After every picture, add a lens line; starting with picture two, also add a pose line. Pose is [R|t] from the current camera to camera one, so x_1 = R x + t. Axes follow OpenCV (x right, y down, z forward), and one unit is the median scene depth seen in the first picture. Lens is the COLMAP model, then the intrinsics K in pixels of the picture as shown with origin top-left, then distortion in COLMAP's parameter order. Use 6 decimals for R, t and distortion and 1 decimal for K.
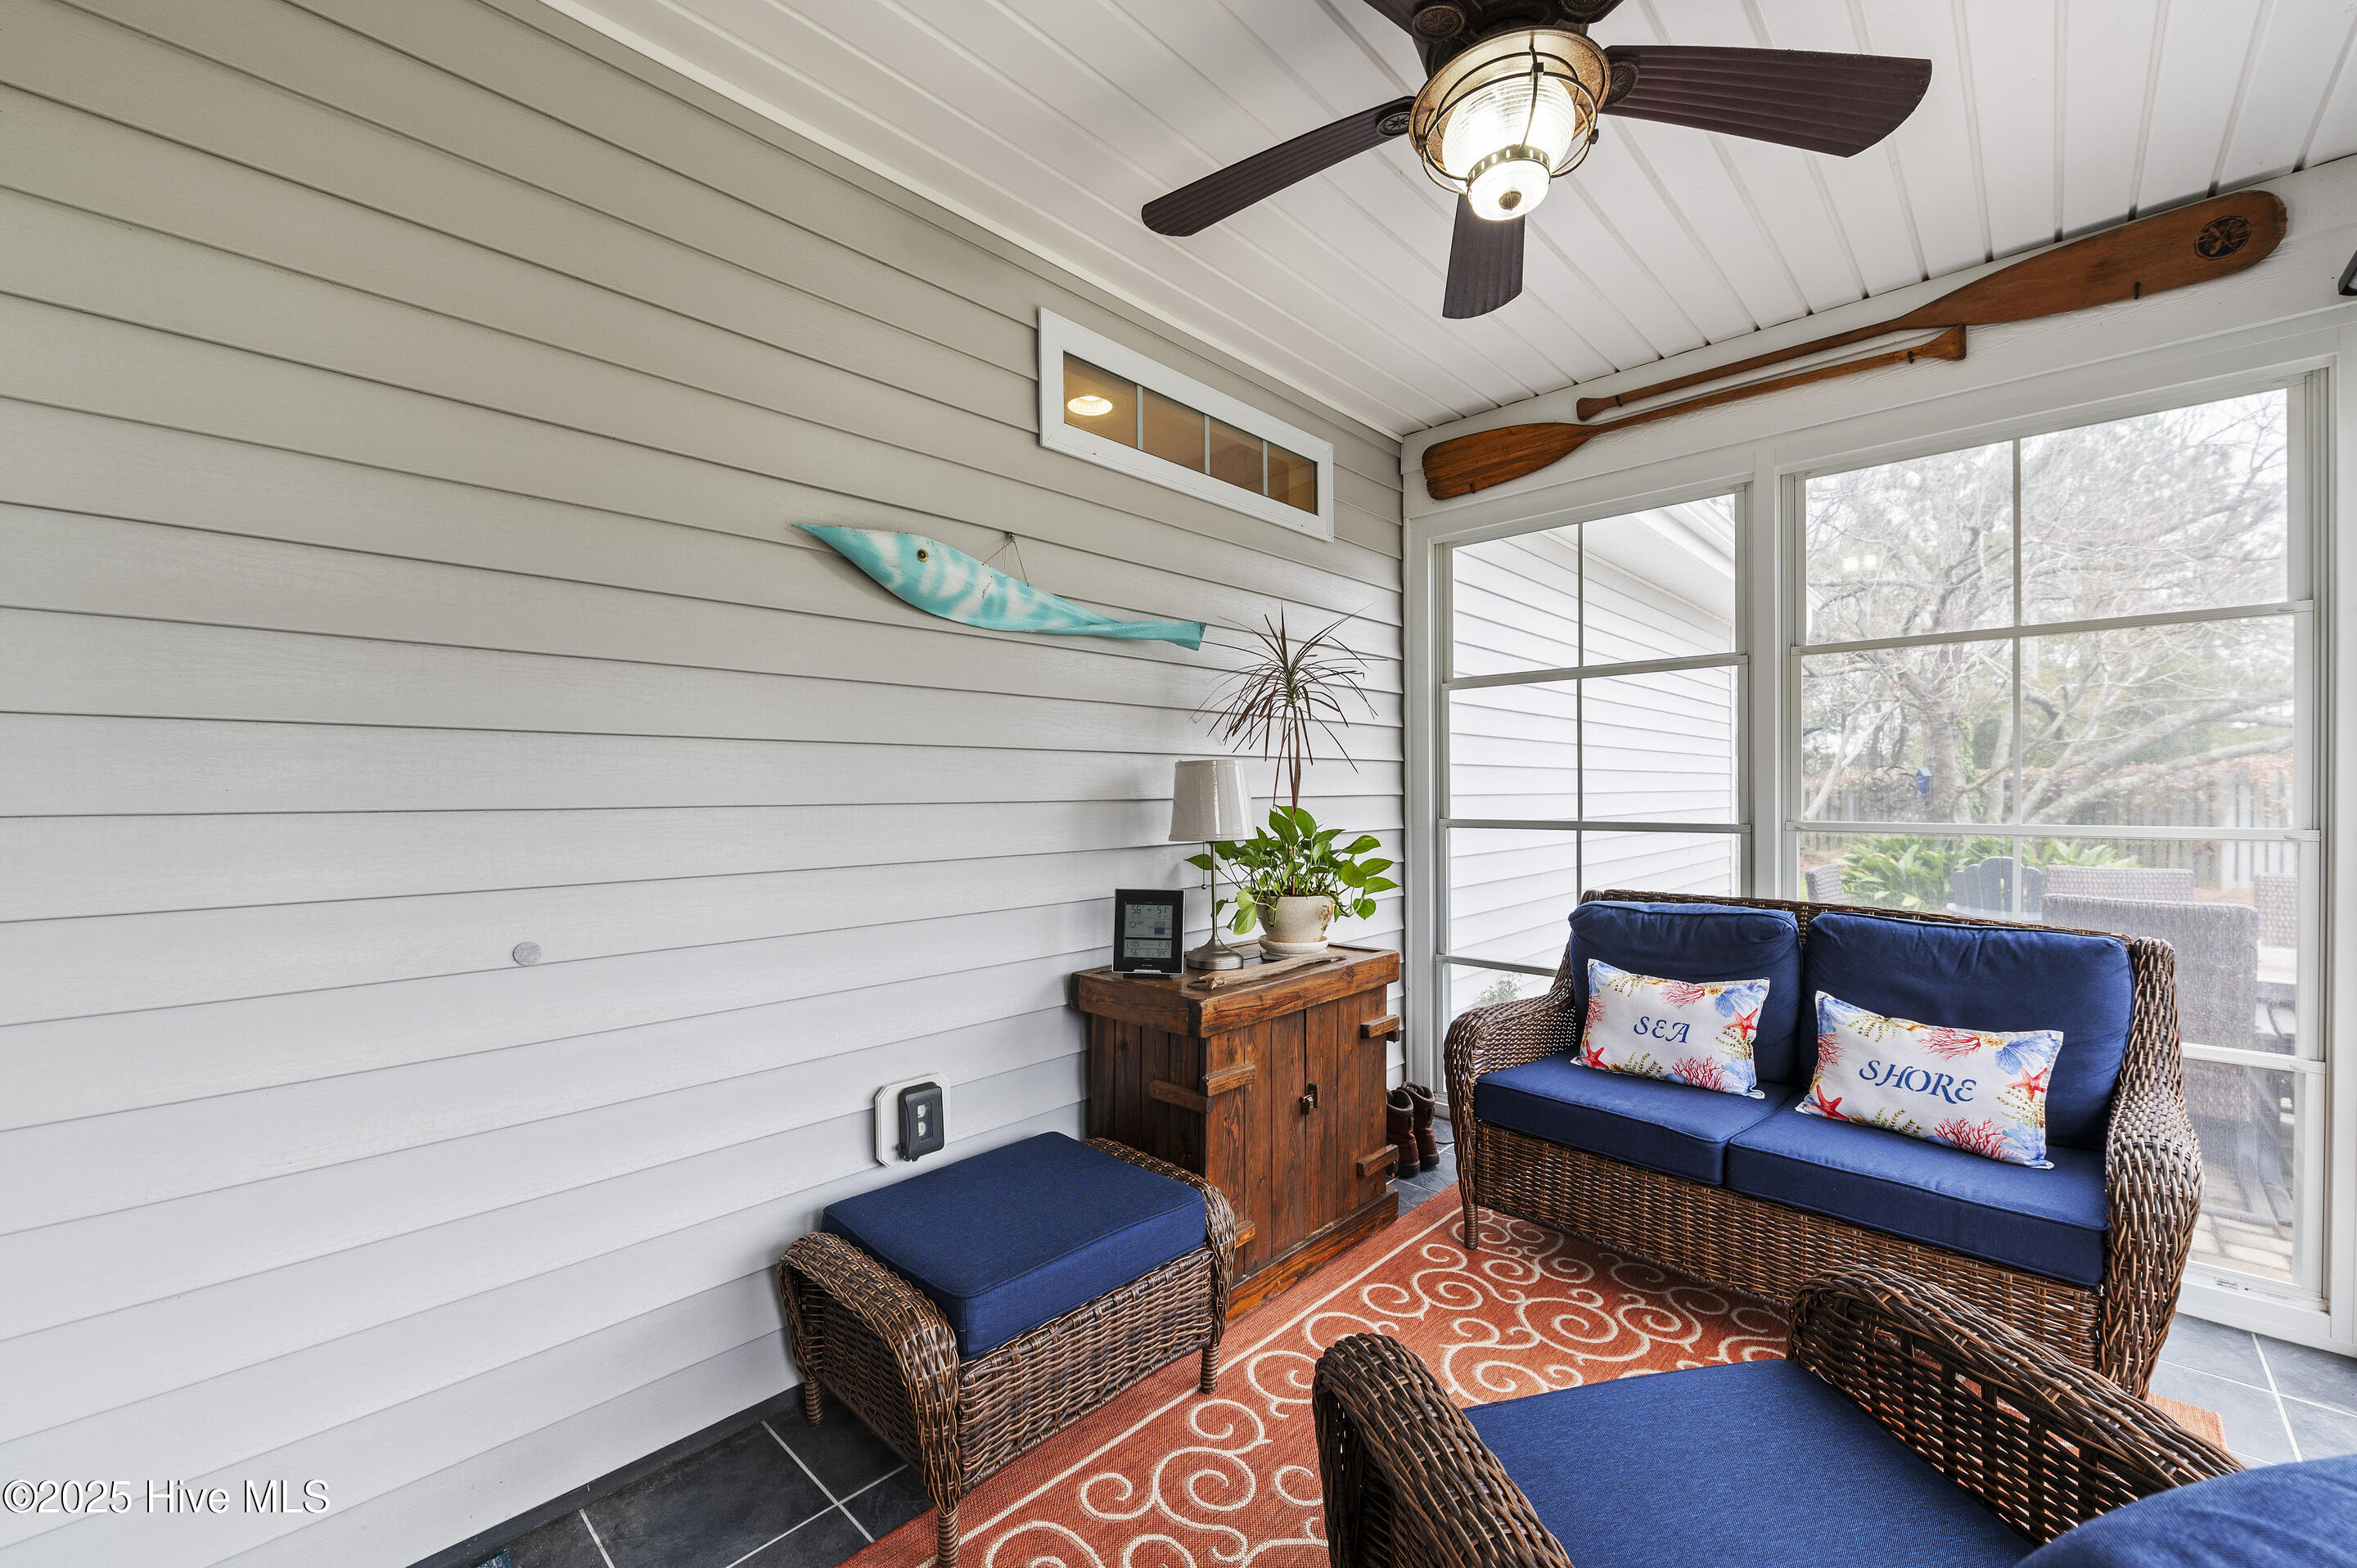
lens RADIAL K [[933.0, 0, 1170.7], [0, 933.0, 794.0], [0, 0, 1]] dist [-0.005519, -0.001444]
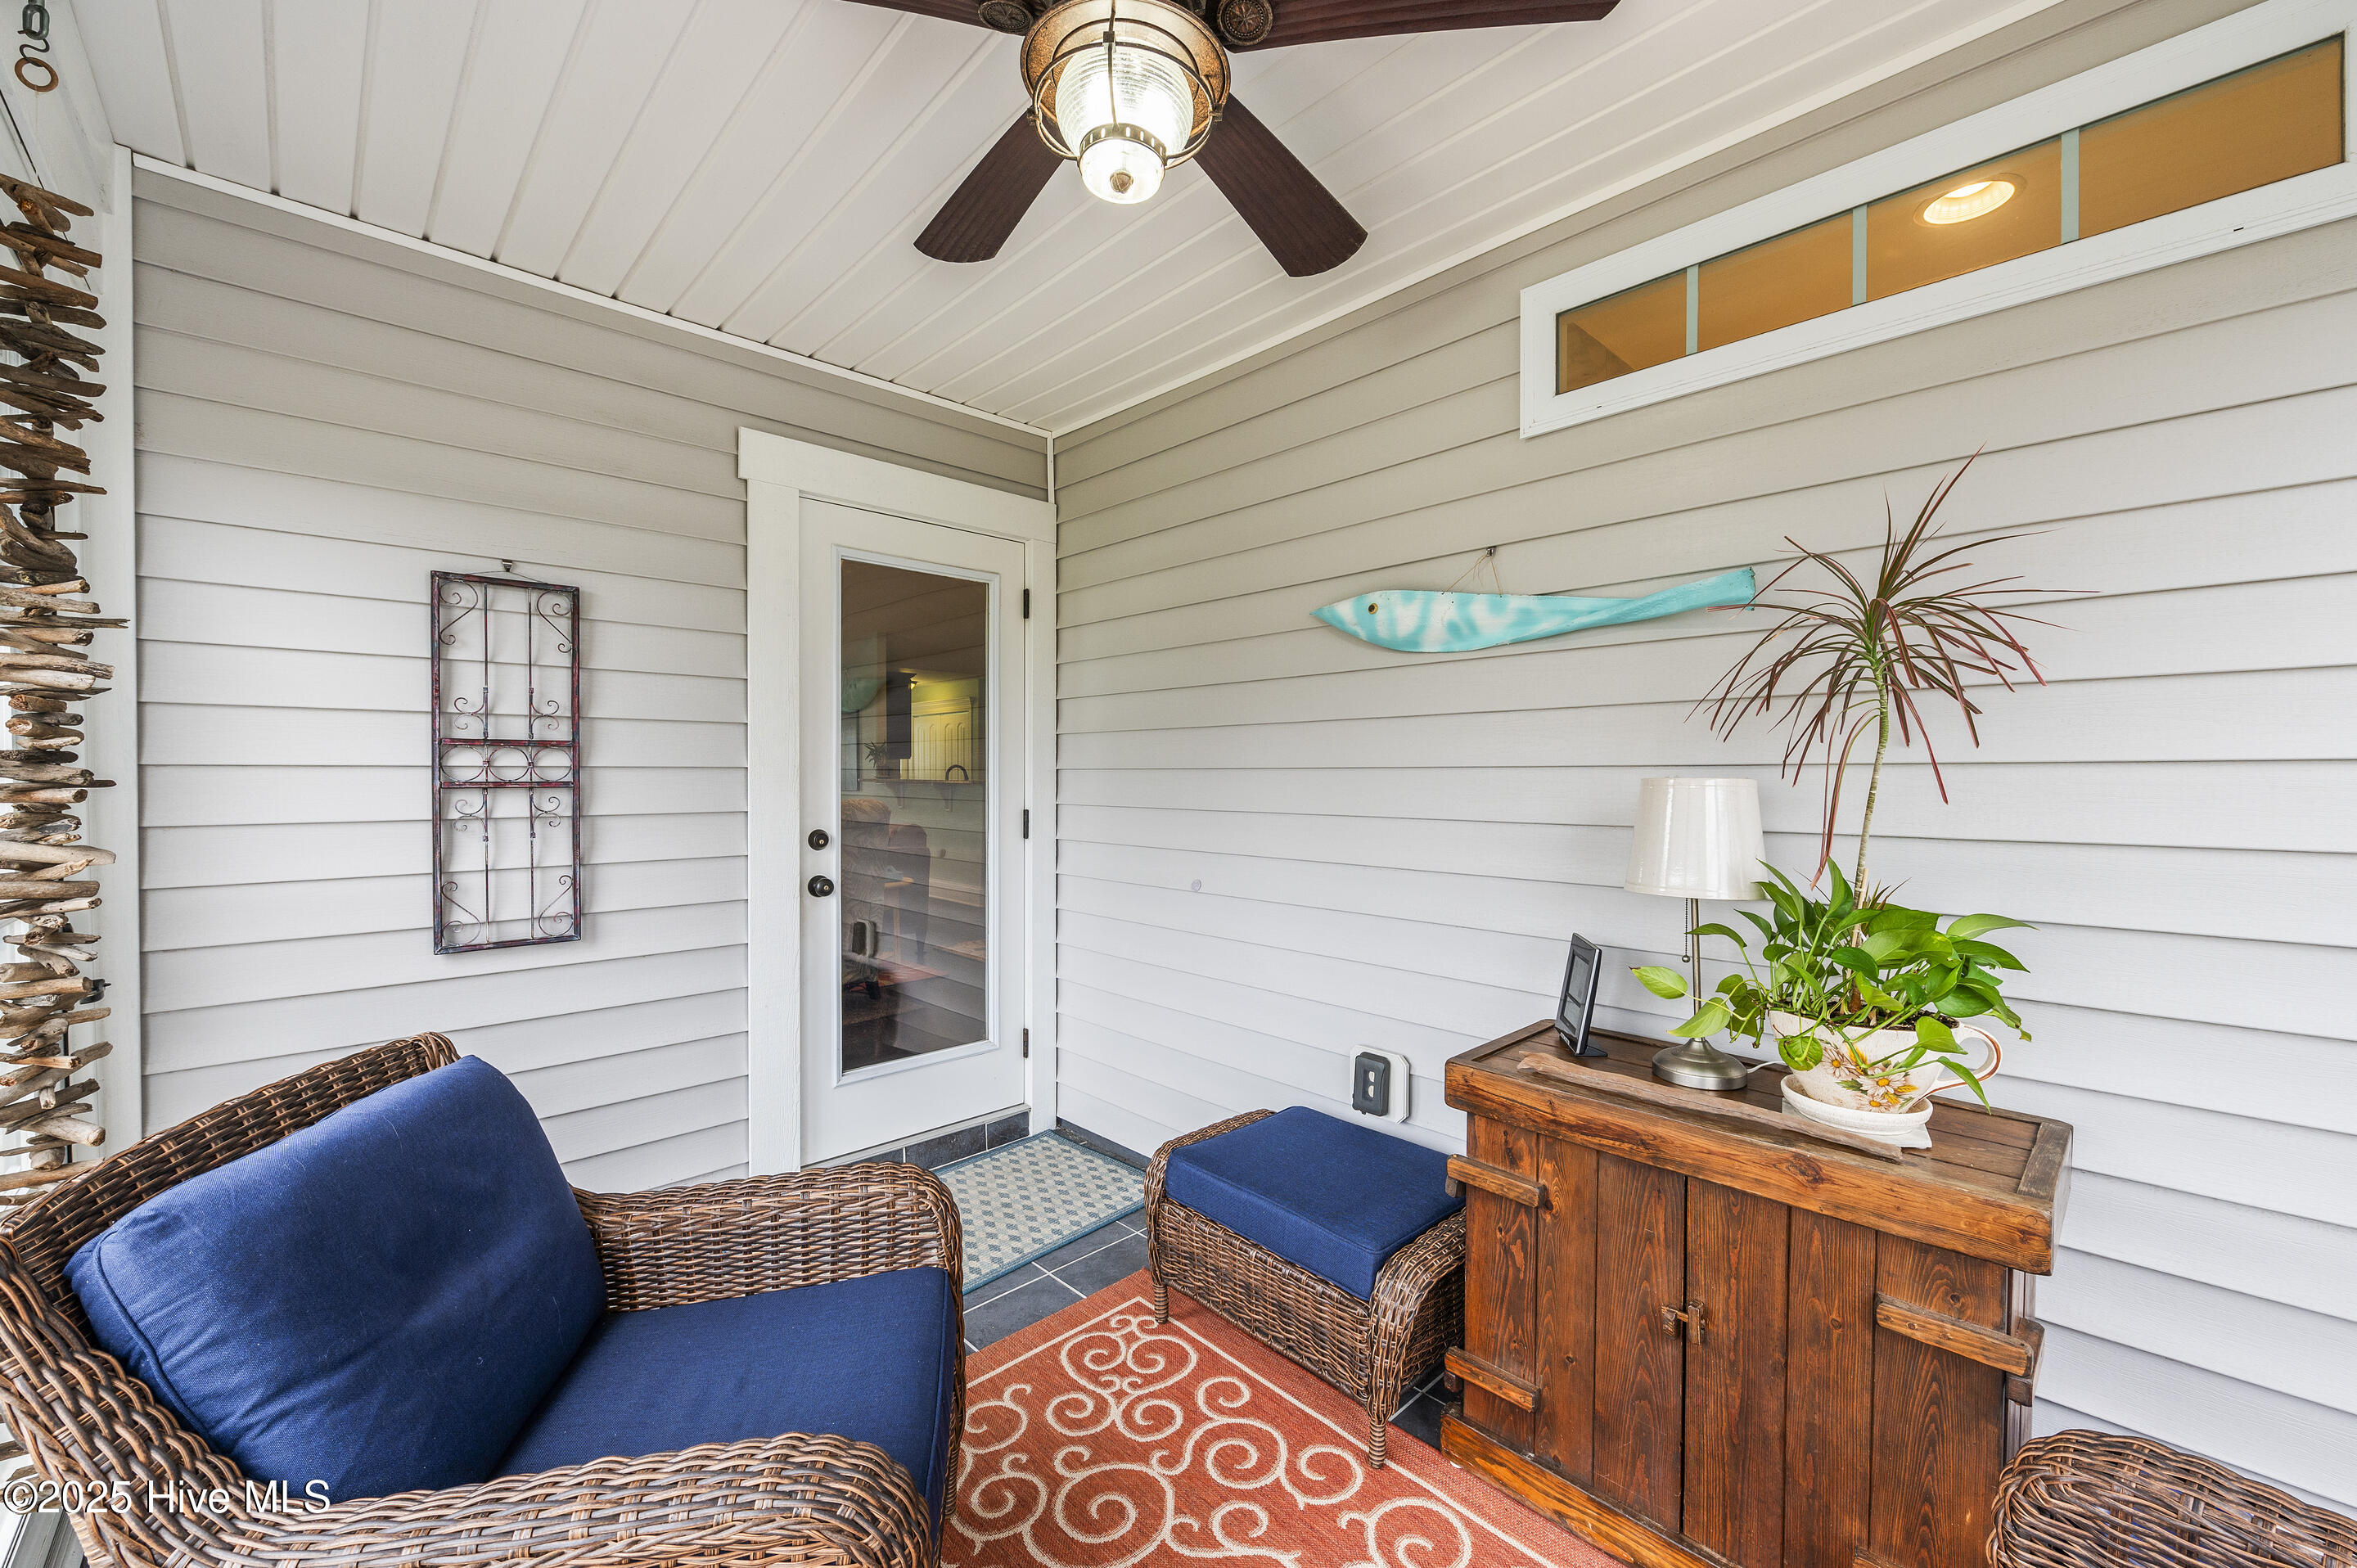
lens RADIAL K [[933.0, 0, 1171.9], [0, 933.0, 785.5], [0, 0, 1]] dist [-0.005519, -0.001444]
pose [[-0.058557, 0.014819, -0.998174, 0.886801], [-0.008186, 0.999849, 0.015324, -0.044871], [0.998251, 0.009069, -0.058427, 0.774820]]
